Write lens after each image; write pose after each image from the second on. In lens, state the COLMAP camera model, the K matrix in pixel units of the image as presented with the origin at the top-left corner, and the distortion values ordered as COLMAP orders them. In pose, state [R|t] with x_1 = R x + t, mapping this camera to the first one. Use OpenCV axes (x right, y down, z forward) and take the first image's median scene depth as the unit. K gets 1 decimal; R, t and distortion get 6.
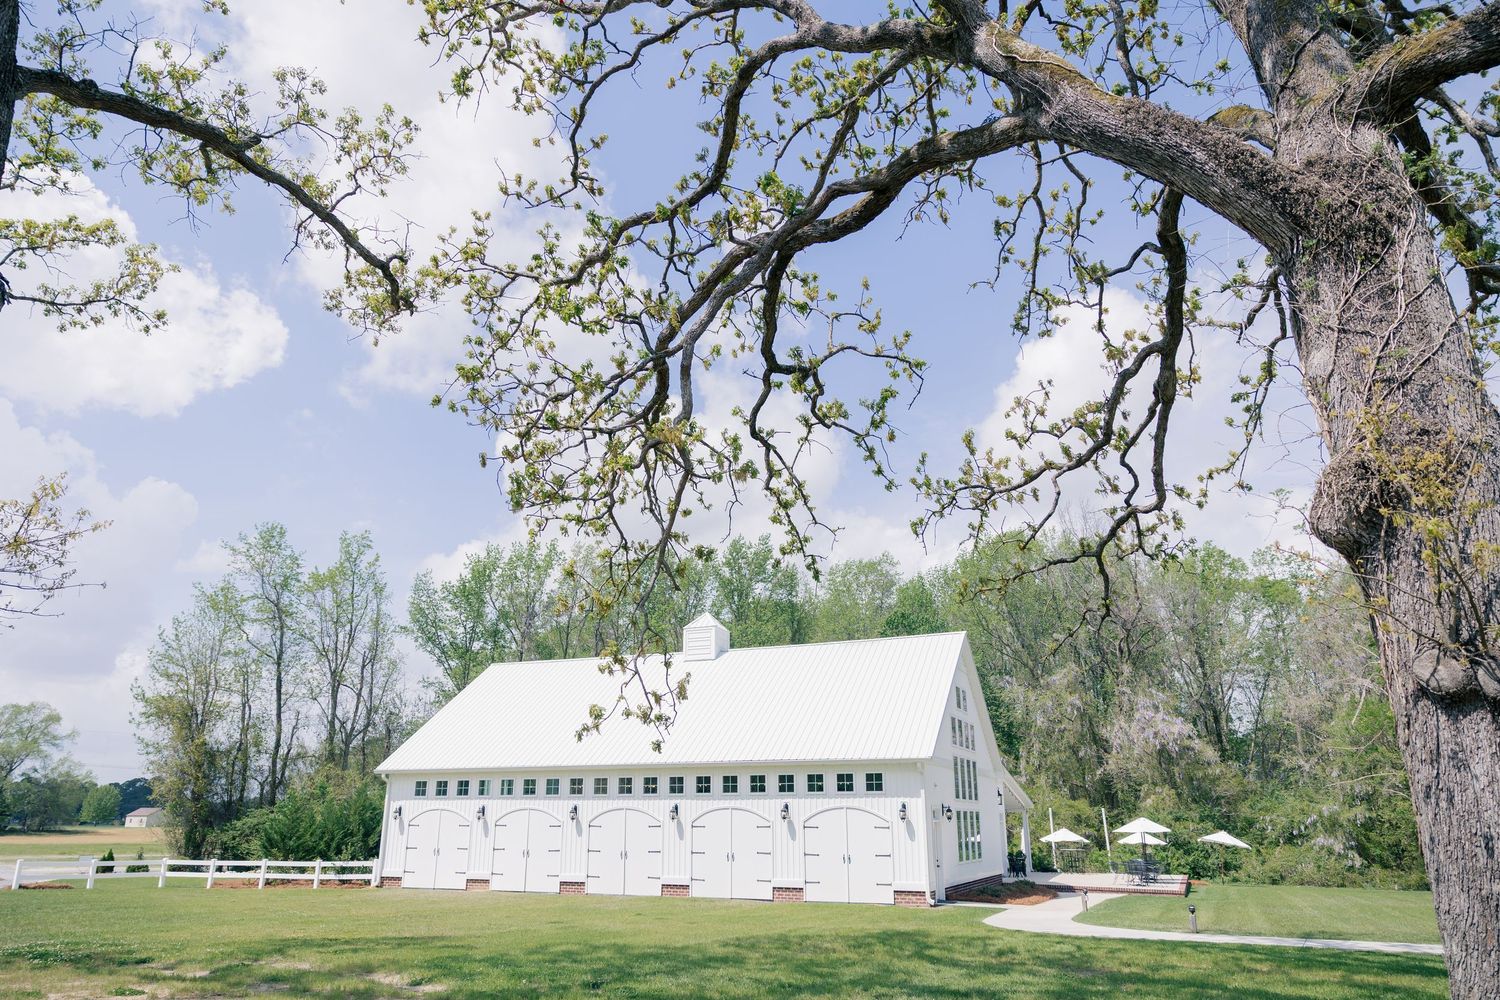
lens RADIAL K [[1034.0, 0, 750.0], [0, 1034.0, 500.0], [0, 0, 1]] dist [-0.005045, 0.000257]
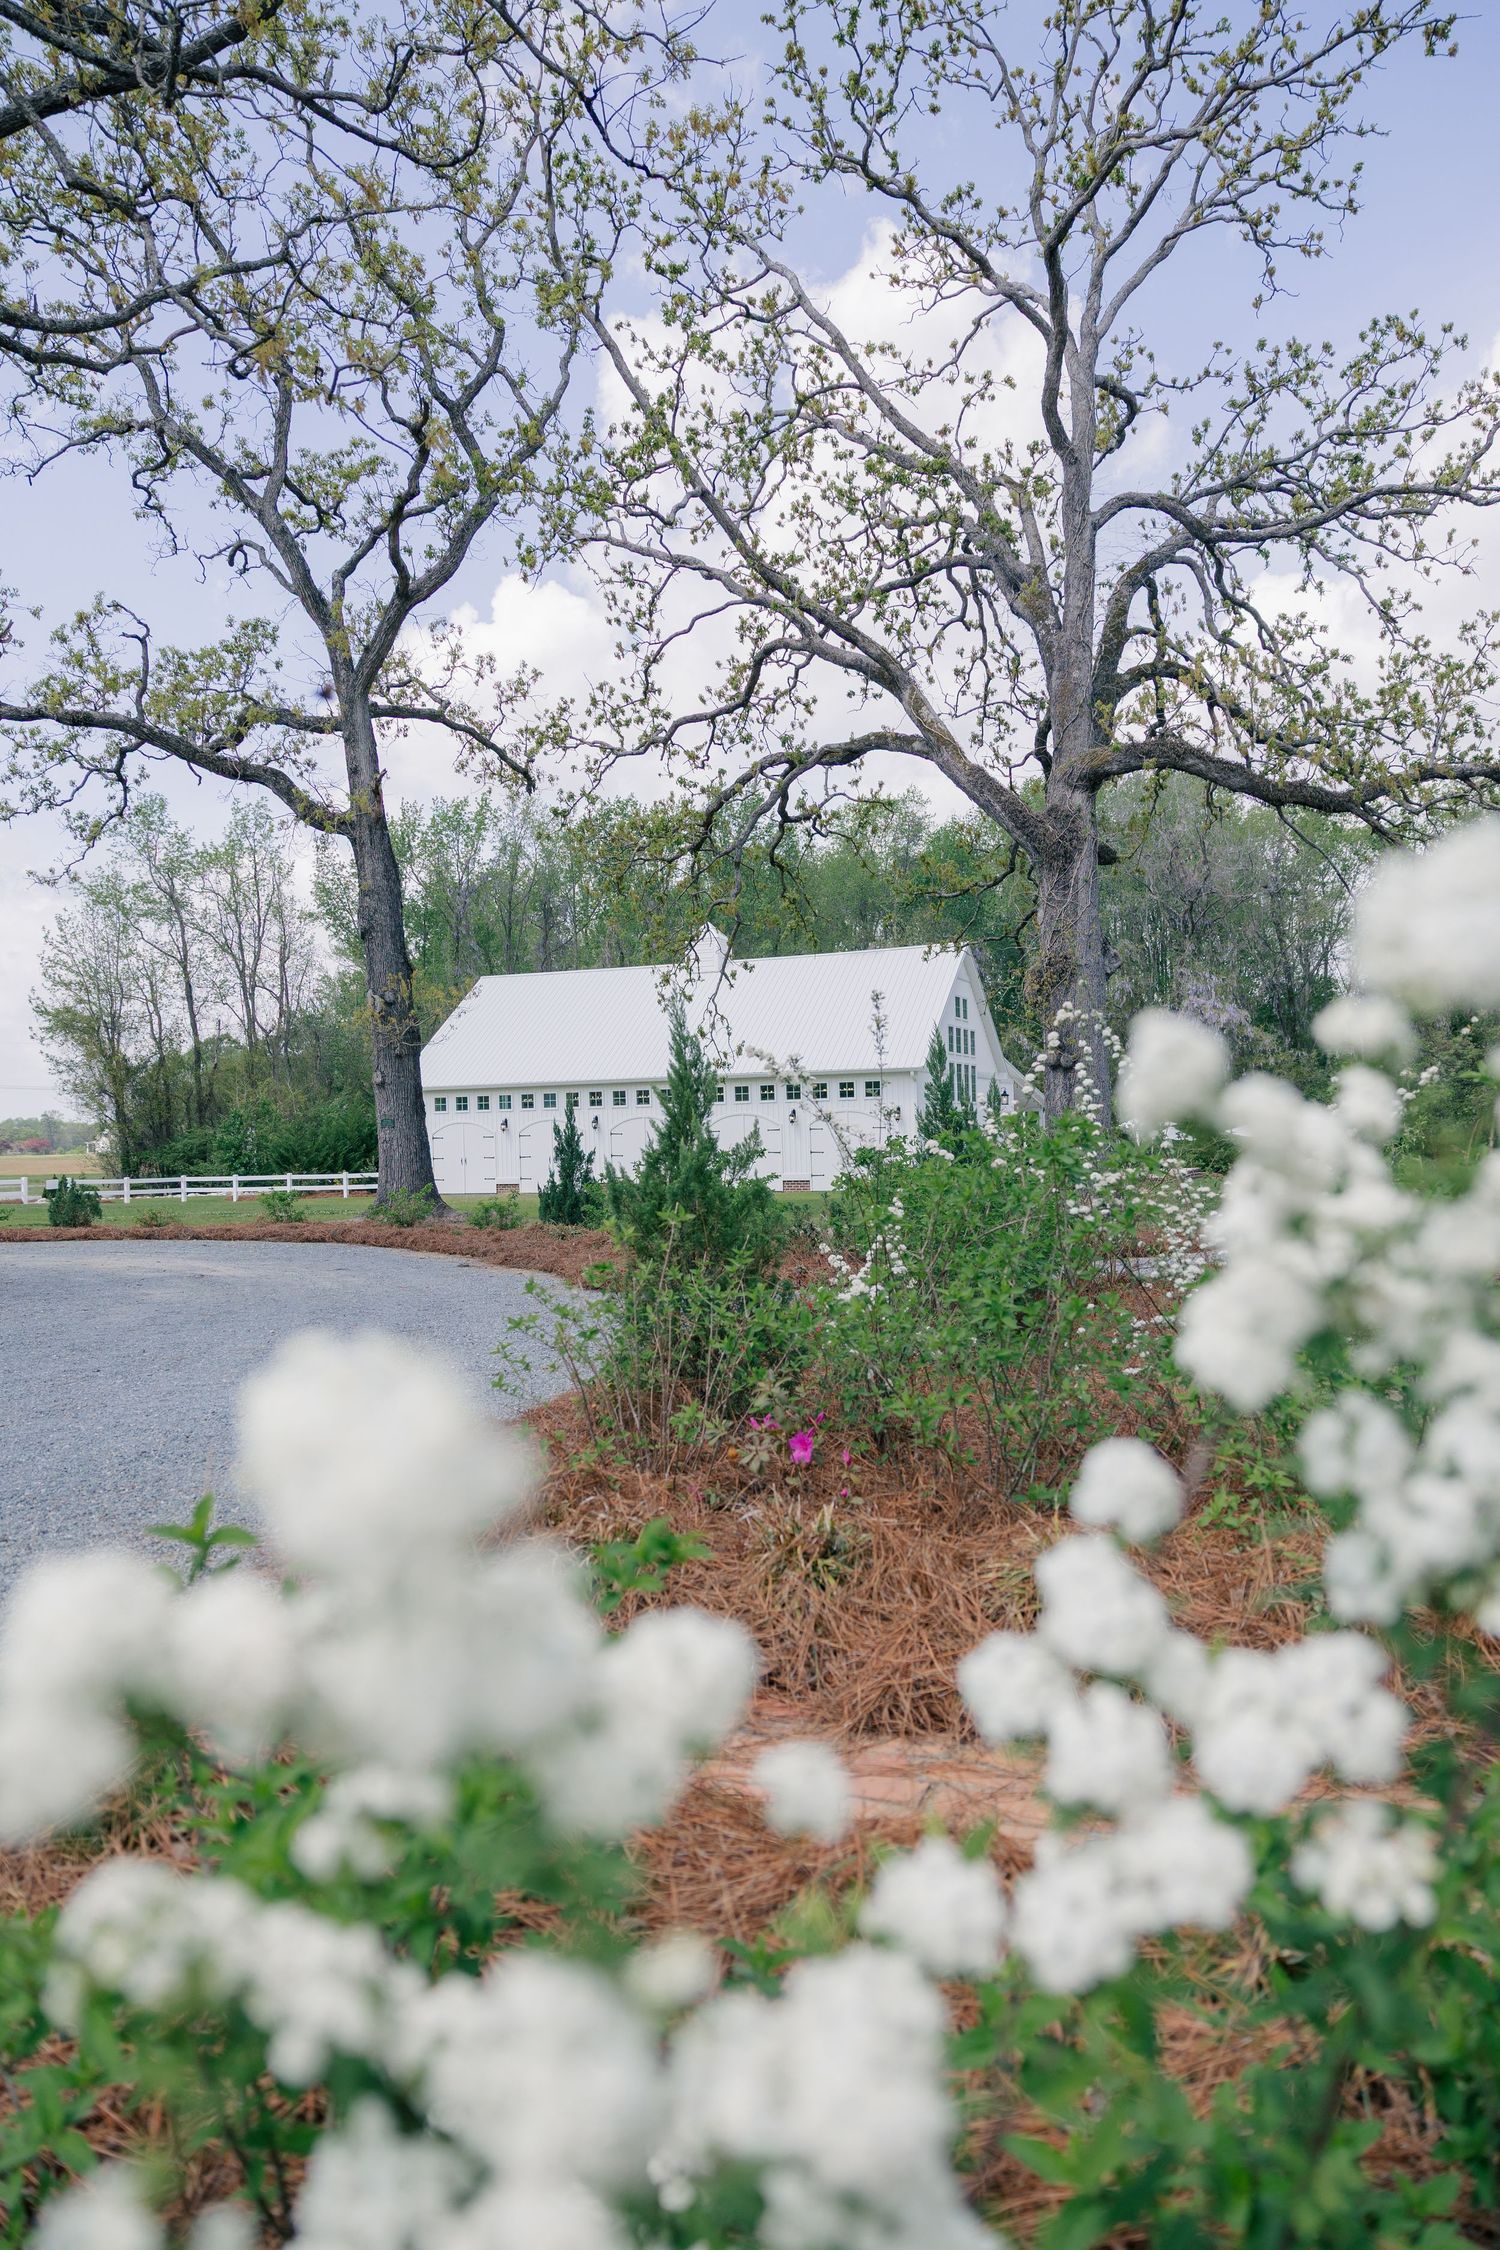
lens RADIAL K [[1551.1, 0, 750.0], [0, 1551.1, 1125.0], [0, 0, 1]] dist [-0.005045, 0.000257]
pose [[0.999595, -0.025039, 0.013489, -0.028055], [0.020019, 0.956308, 0.291676, -0.147566], [-0.020203, -0.291288, 0.956422, -0.498295]]
